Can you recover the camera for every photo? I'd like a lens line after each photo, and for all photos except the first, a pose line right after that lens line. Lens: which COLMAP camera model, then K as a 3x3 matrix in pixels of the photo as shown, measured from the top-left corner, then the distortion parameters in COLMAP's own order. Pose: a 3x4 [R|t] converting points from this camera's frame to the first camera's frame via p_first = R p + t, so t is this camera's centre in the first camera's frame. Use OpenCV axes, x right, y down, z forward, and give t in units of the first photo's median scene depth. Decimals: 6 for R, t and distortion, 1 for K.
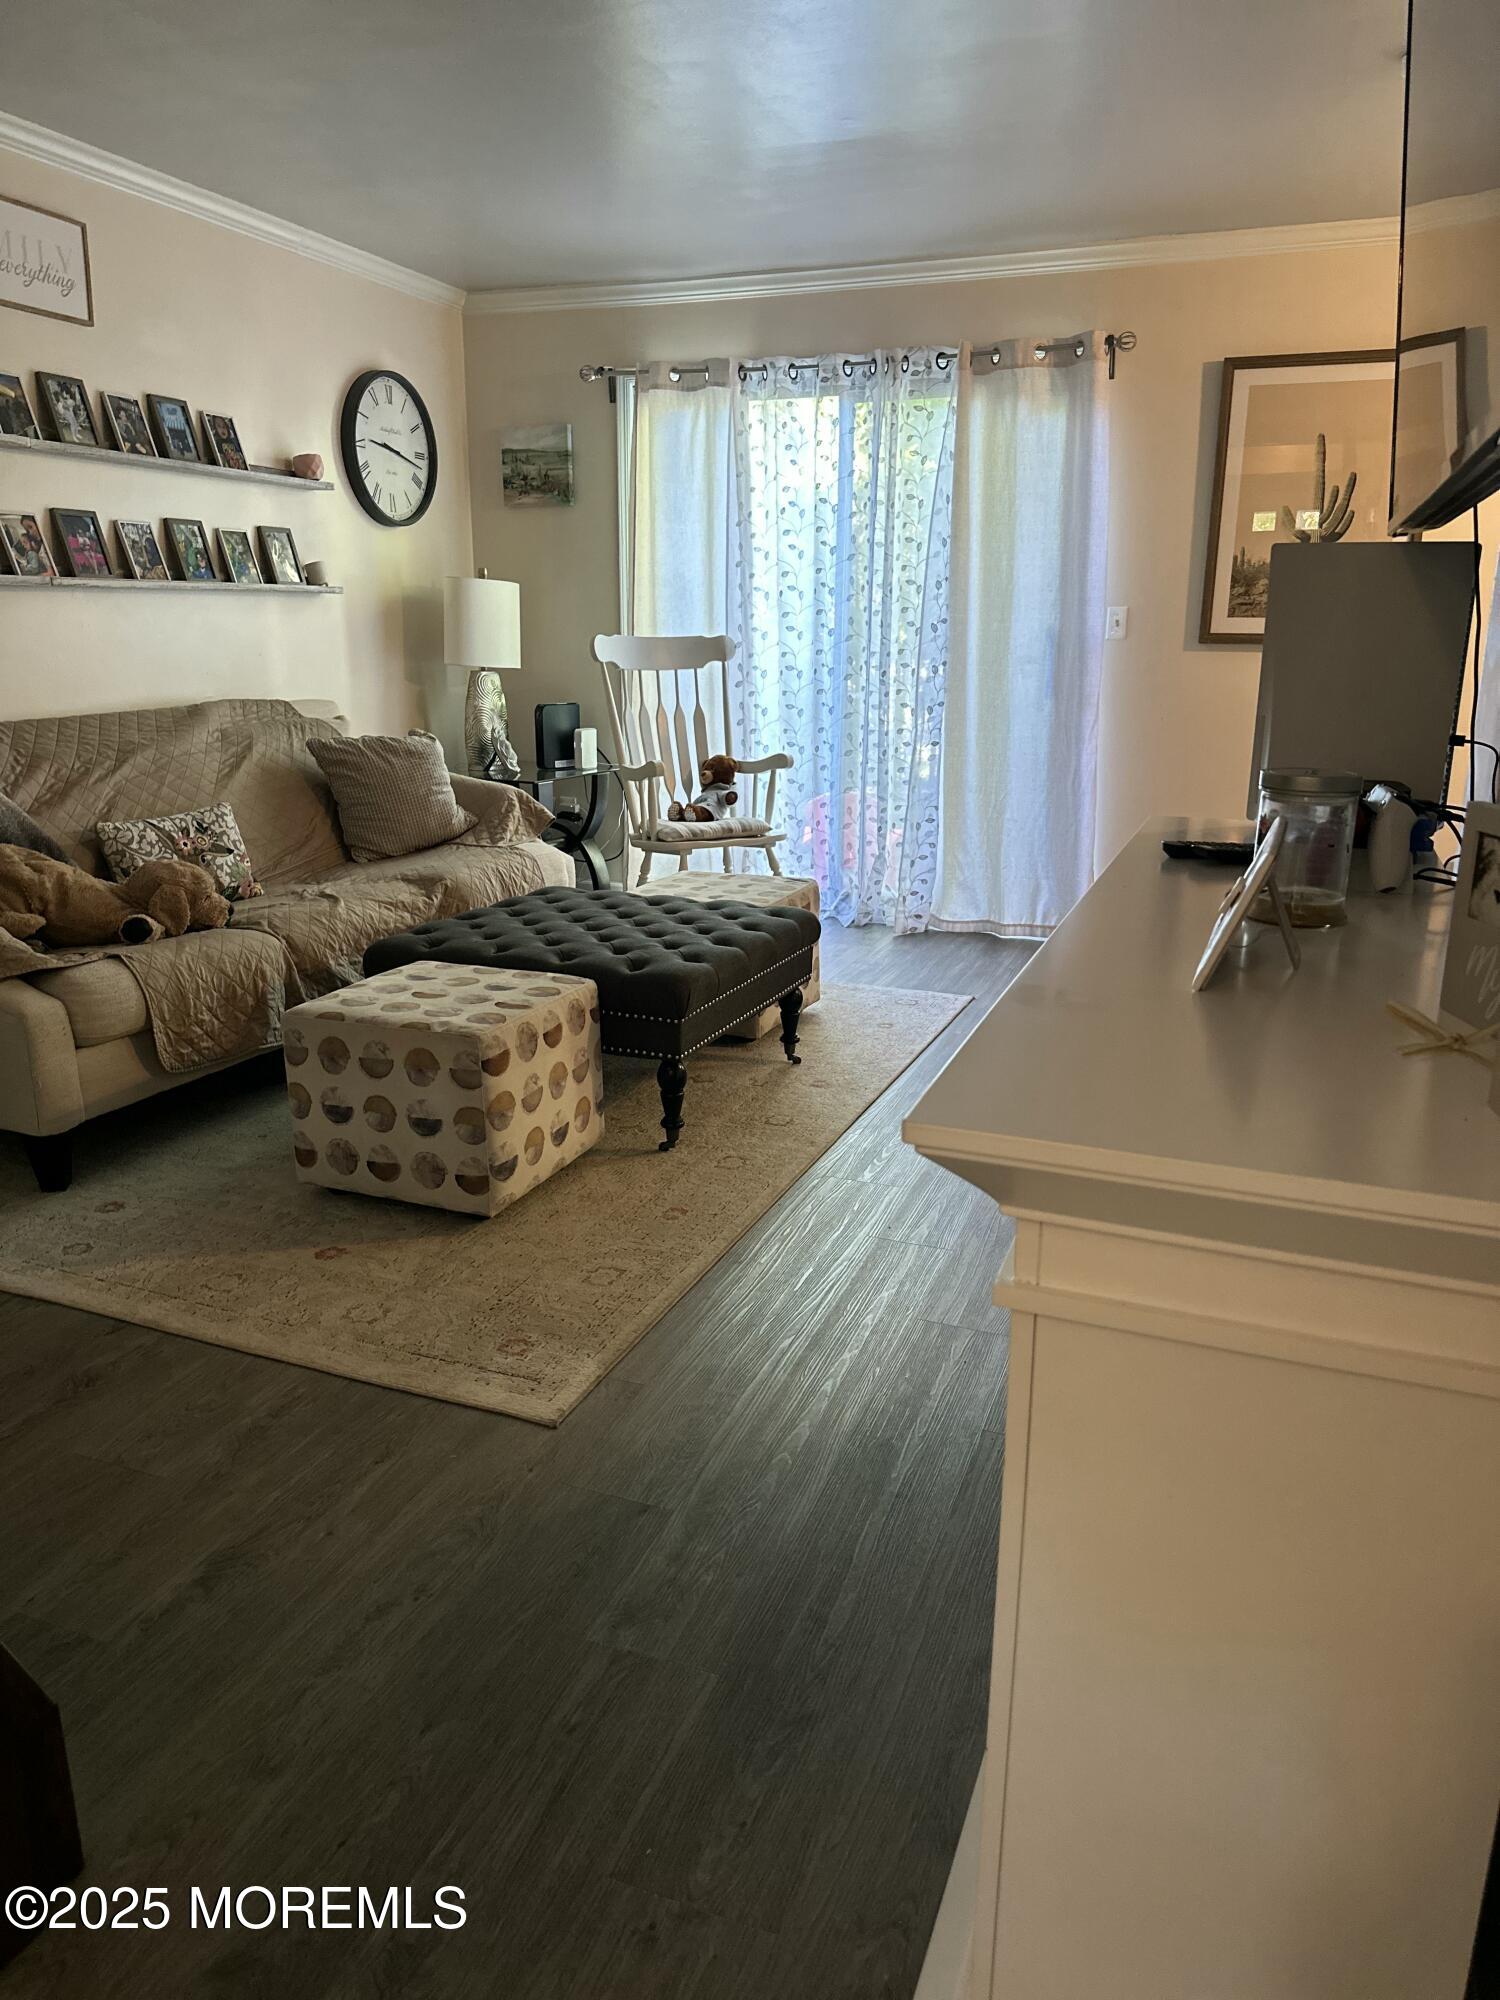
lens RADIAL K [[1393.4, 0, 743.9], [0, 1393.4, 995.1], [0, 0, 1]] dist [0.169746, -0.316050]
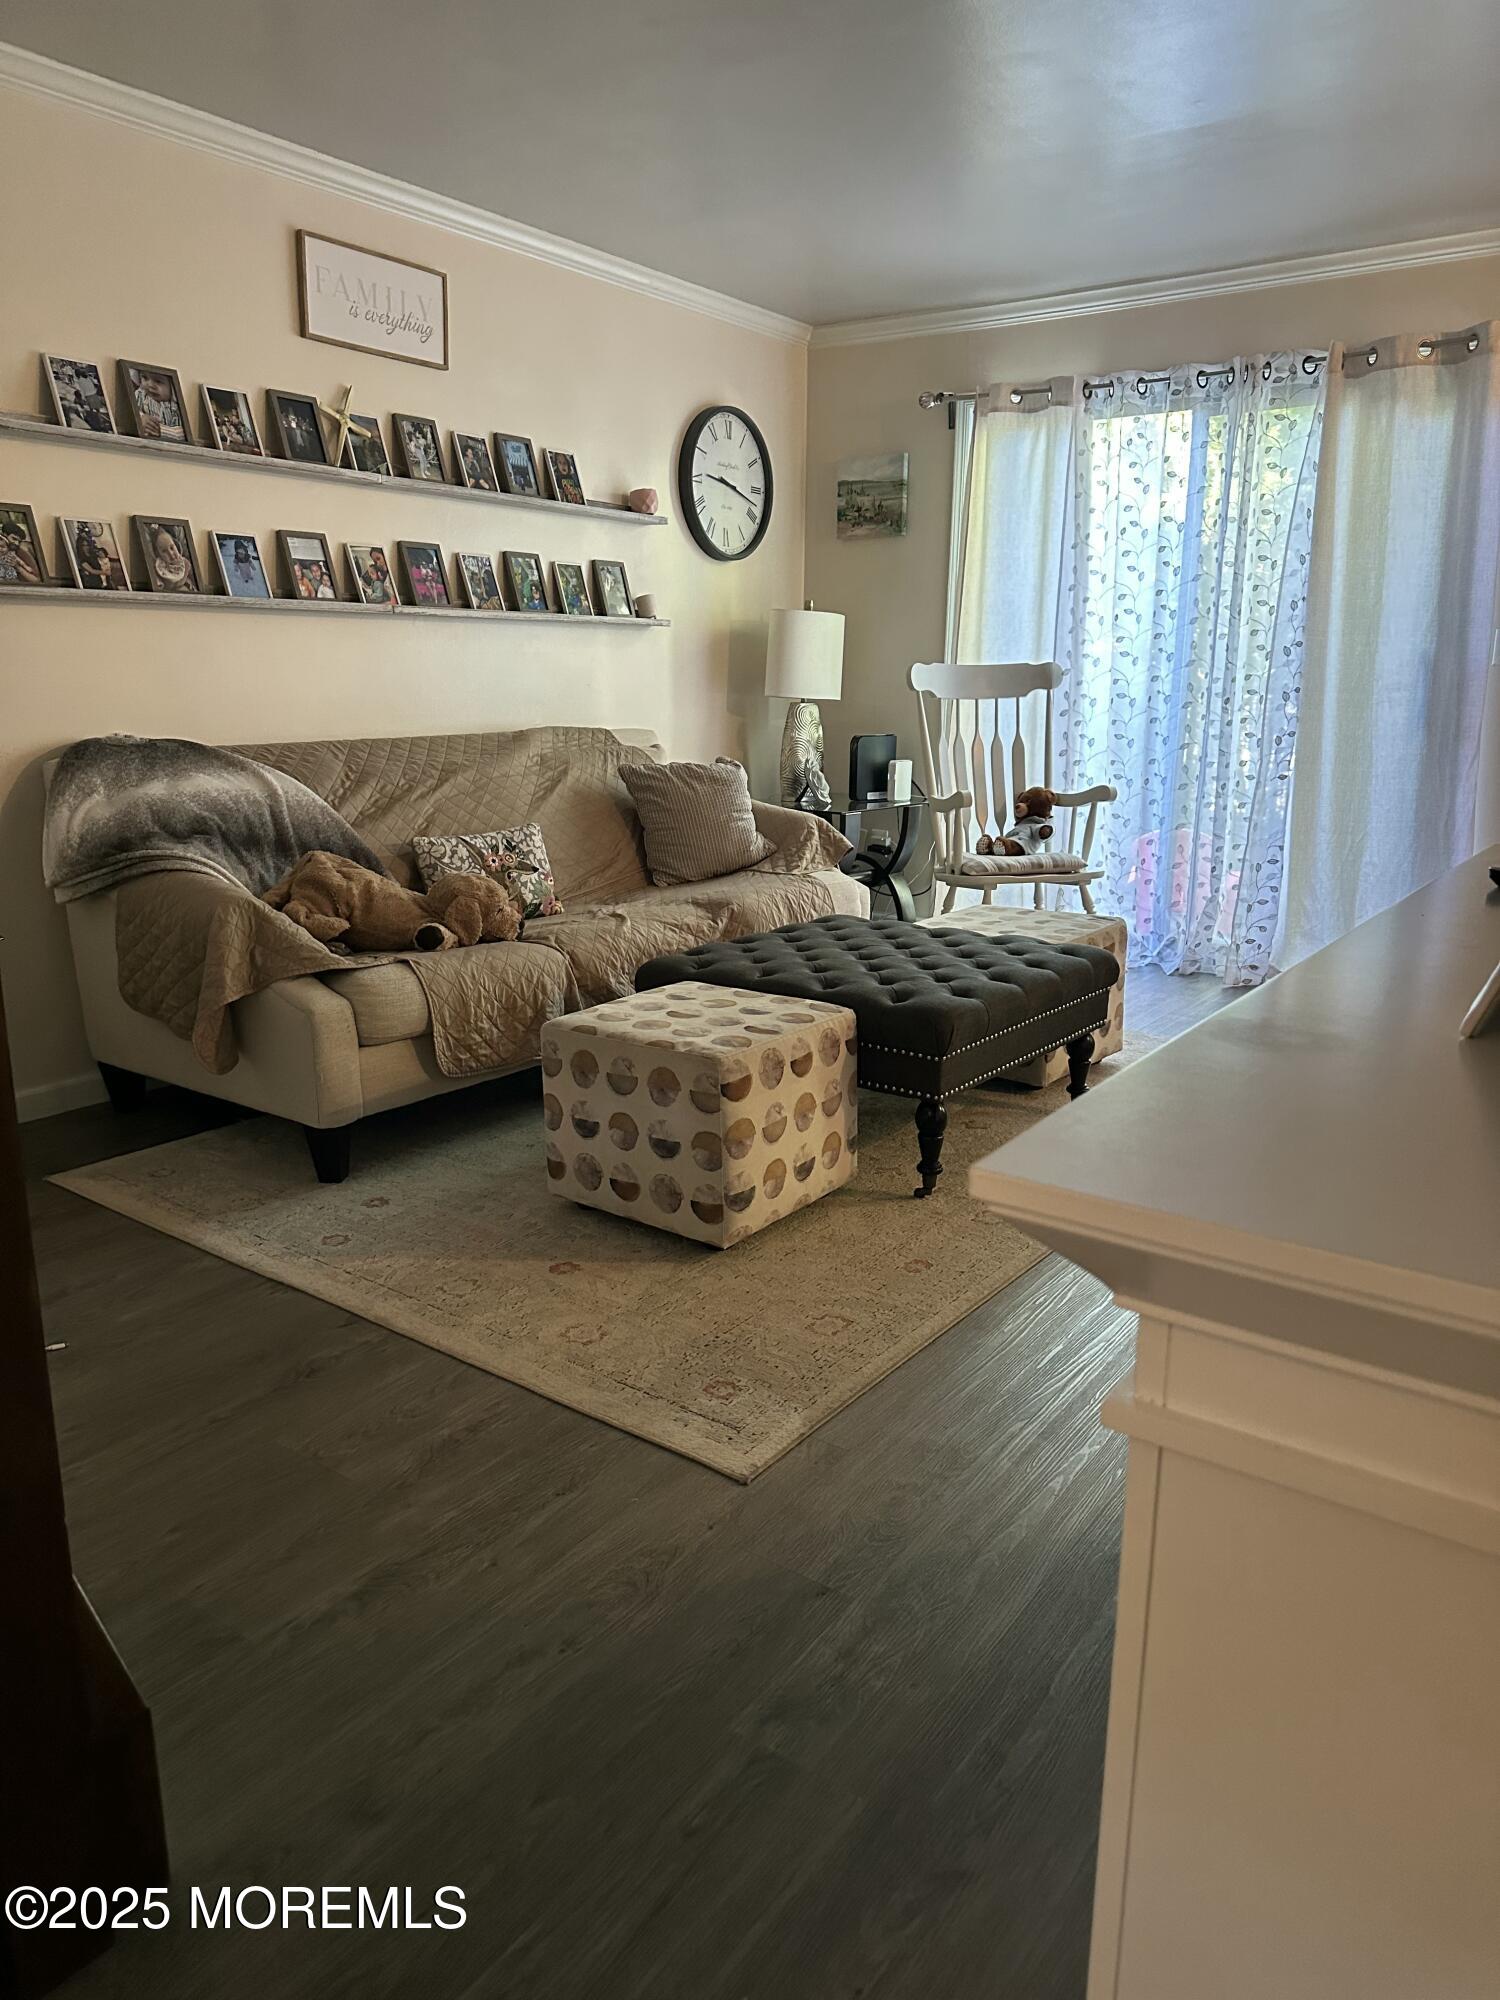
lens RADIAL K [[1393.4, 0, 743.9], [0, 1393.4, 995.1], [0, 0, 1]] dist [0.169746, -0.316050]
pose [[0.969480, 0.054923, -0.238939, 0.031295], [-0.062153, 0.997806, -0.022821, 0.003670], [0.237161, 0.036975, 0.970766, 0.040696]]
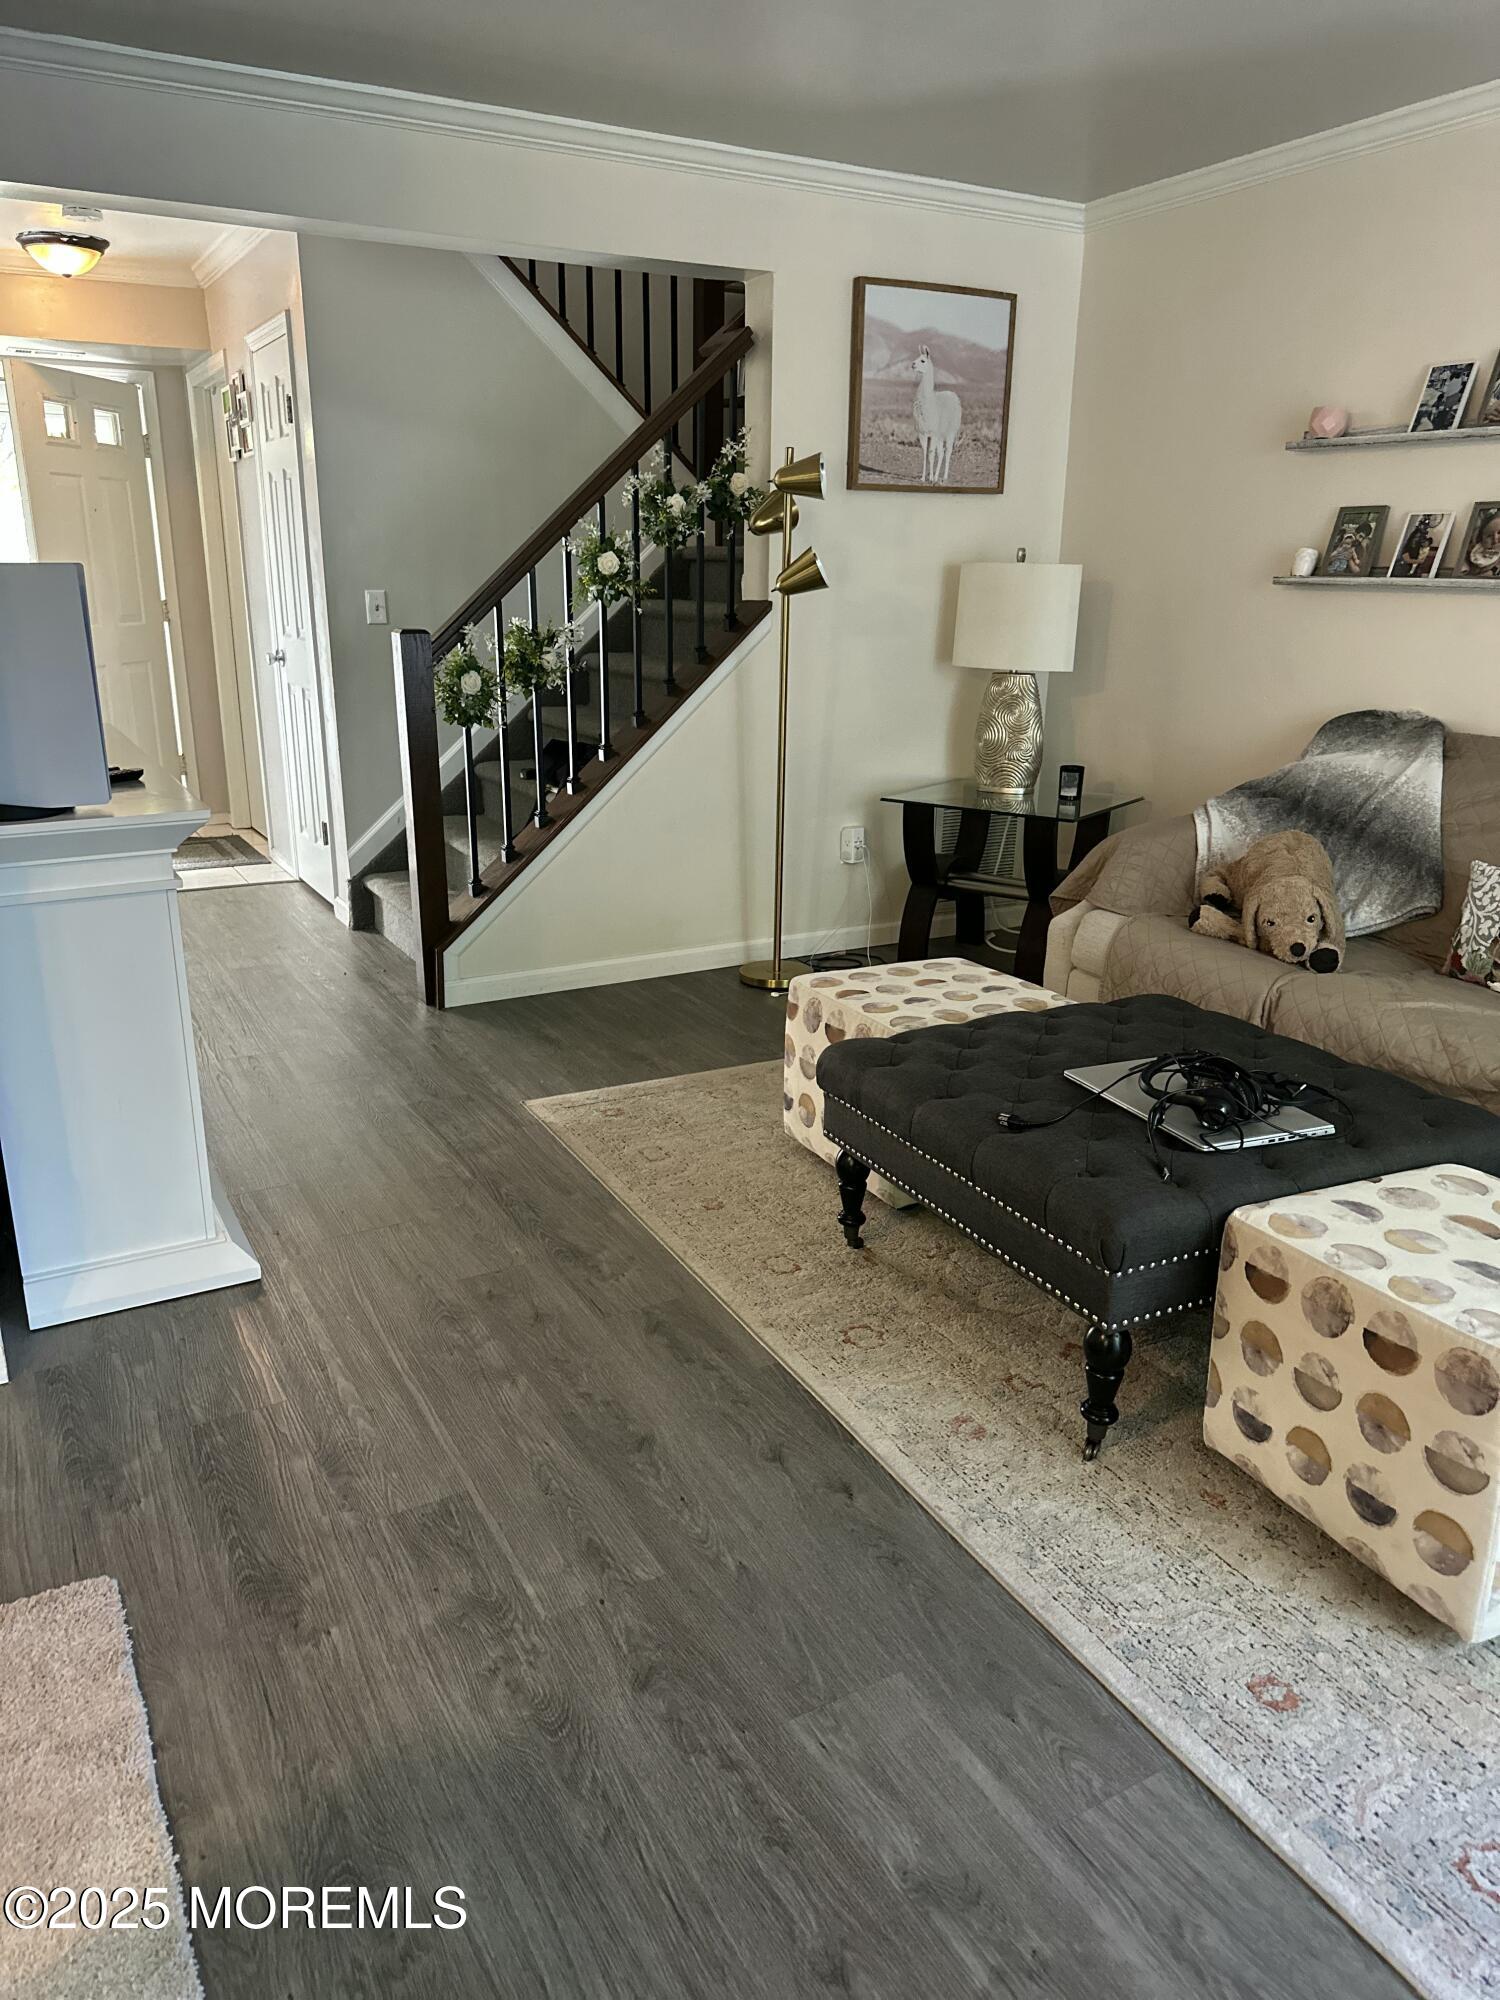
lens RADIAL K [[1393.4, 0, 743.9], [0, 1393.4, 995.1], [0, 0, 1]] dist [0.169746, -0.316050]
pose [[-0.678590, 0.184785, -0.710894, 0.374901], [-0.206279, 0.880946, 0.425892, -0.251460], [0.704958, 0.435648, -0.559683, 0.930797]]
